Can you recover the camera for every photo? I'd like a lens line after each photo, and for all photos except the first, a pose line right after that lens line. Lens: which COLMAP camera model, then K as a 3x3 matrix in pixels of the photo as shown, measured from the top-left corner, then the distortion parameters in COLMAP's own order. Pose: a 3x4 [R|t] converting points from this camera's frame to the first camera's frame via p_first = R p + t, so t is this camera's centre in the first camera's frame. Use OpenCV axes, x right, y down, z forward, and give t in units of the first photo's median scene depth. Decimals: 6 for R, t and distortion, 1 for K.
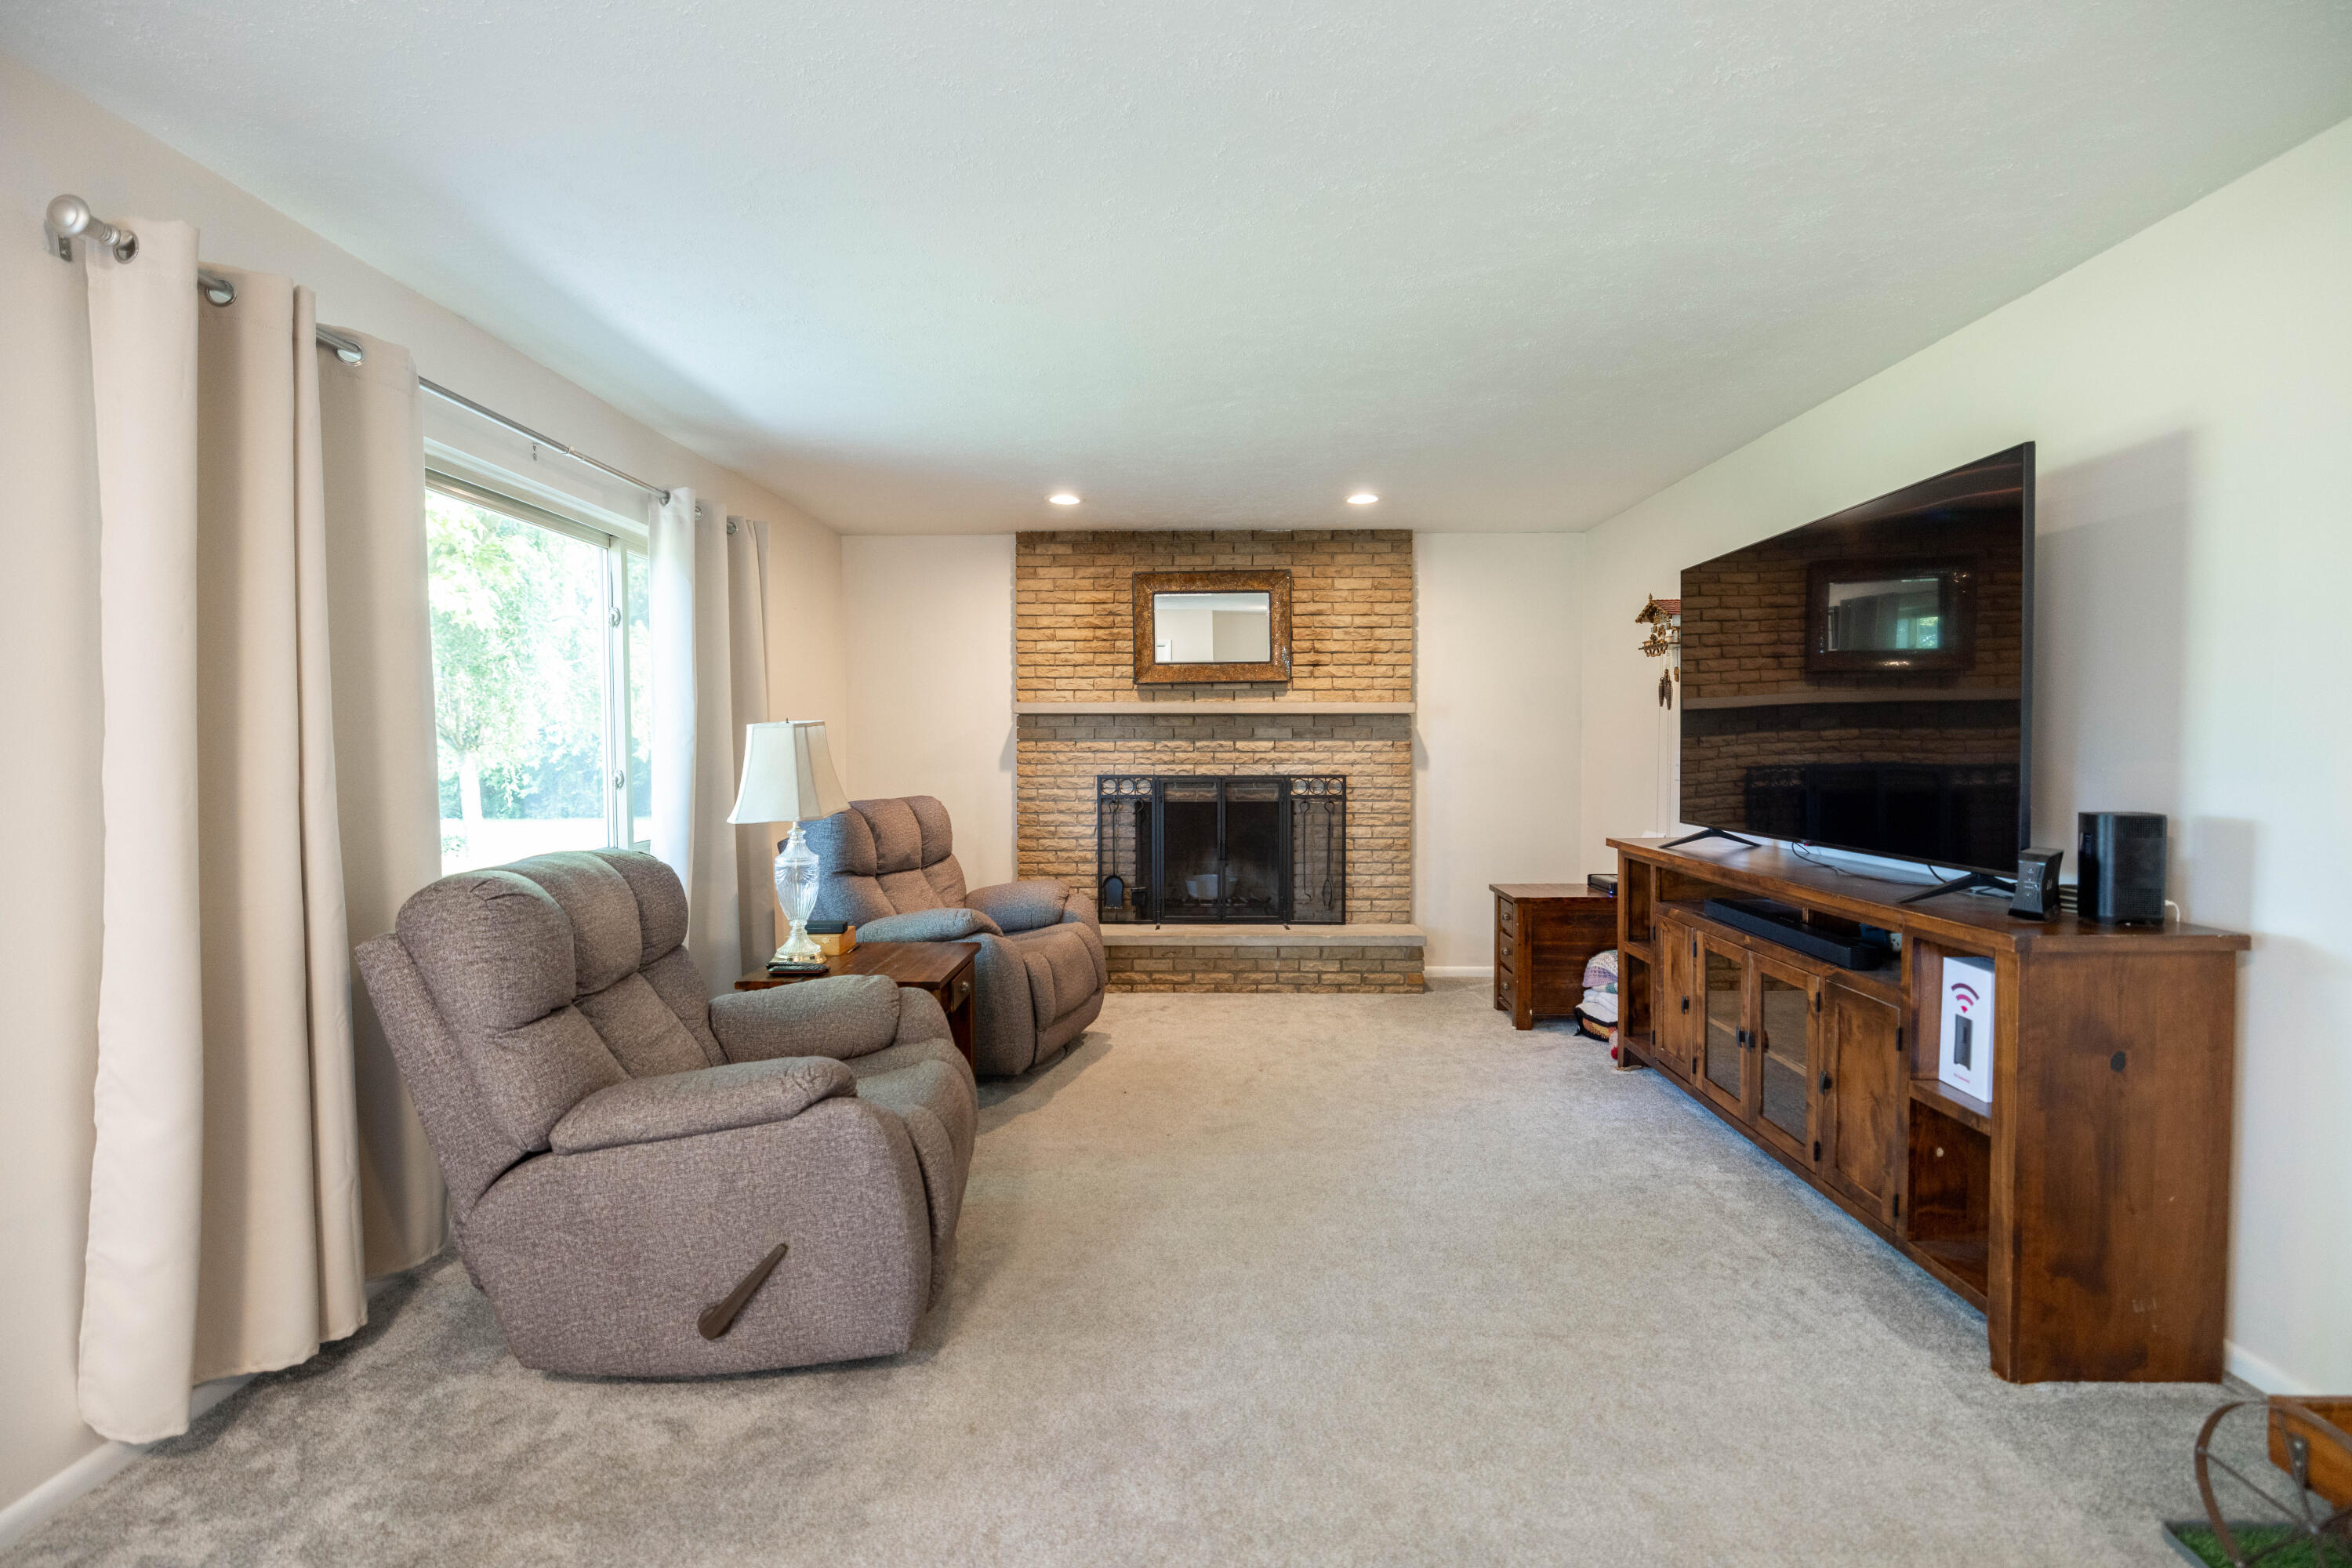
lens RADIAL K [[1039.3, 0, 1154.0], [0, 1039.3, 782.7], [0, 0, 1]] dist [-0.010851, 0.000320]
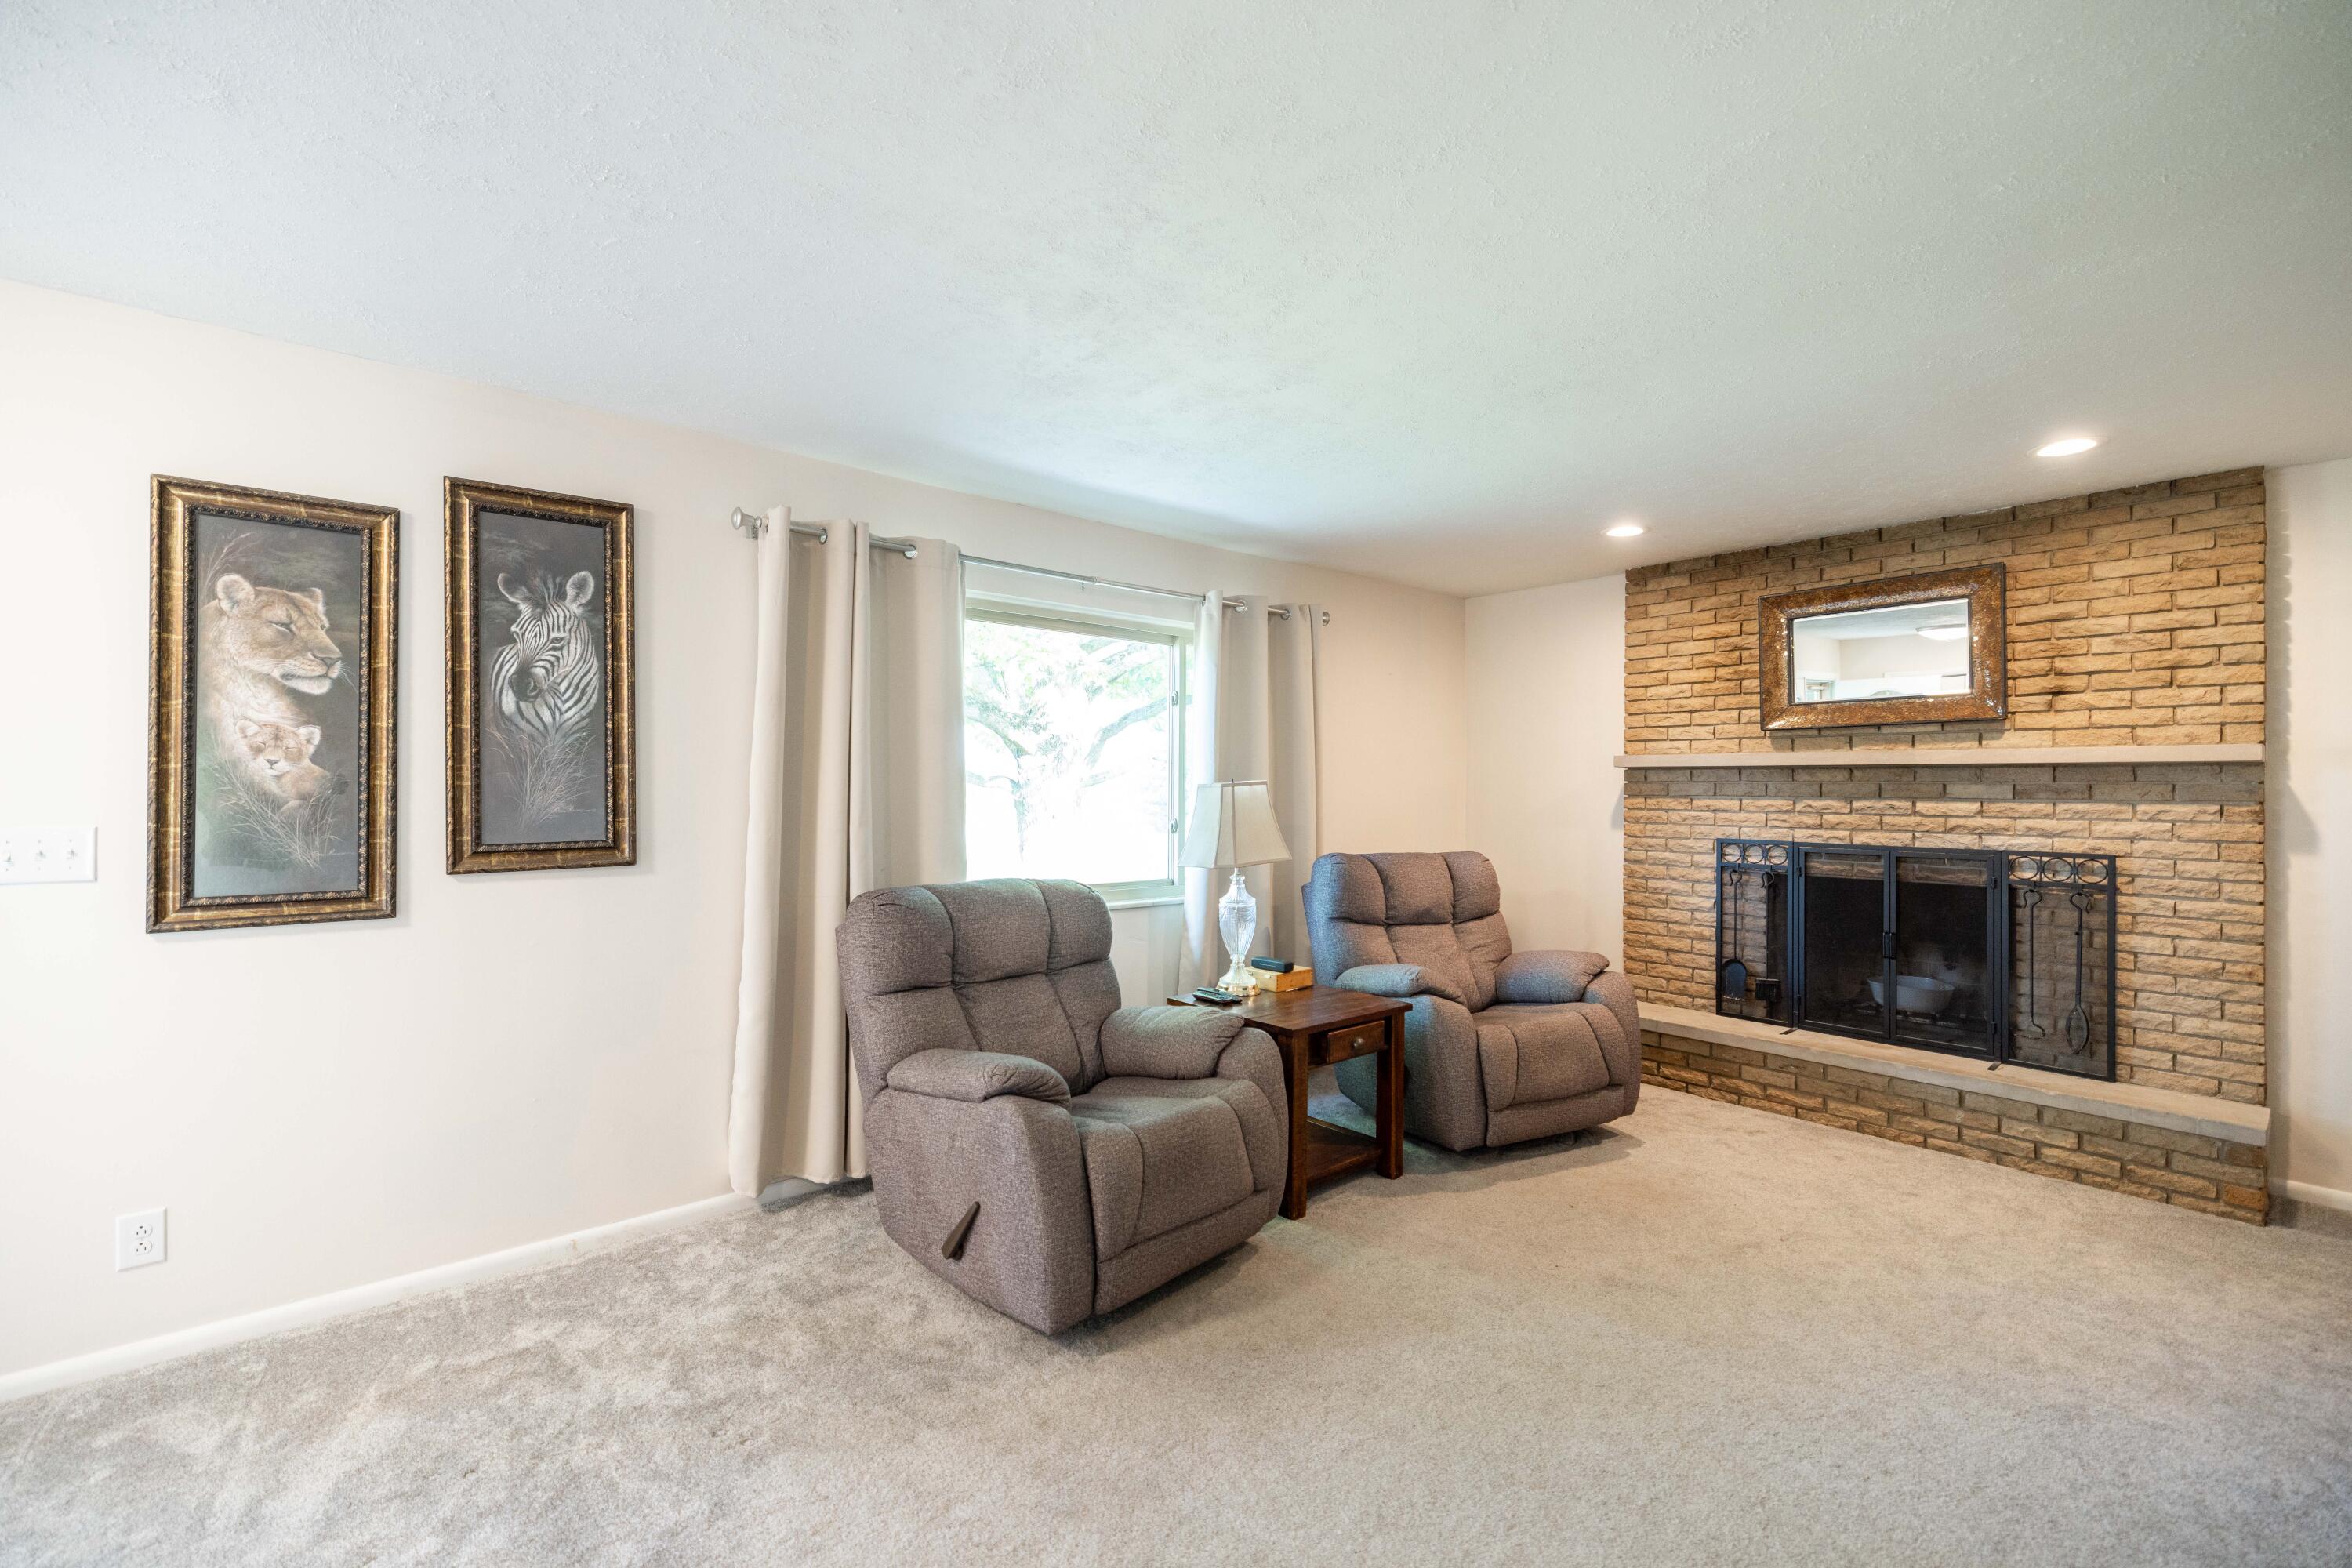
lens RADIAL K [[983.2, 0, 1176.0], [0, 983.2, 784.0], [0, 0, 1]] dist [0.001036, -0.000846]
pose [[0.664565, 0.003586, -0.747221, 0.254351], [-0.035975, 0.998982, -0.027201, -0.014227], [0.746364, 0.044958, 0.664018, 0.133024]]
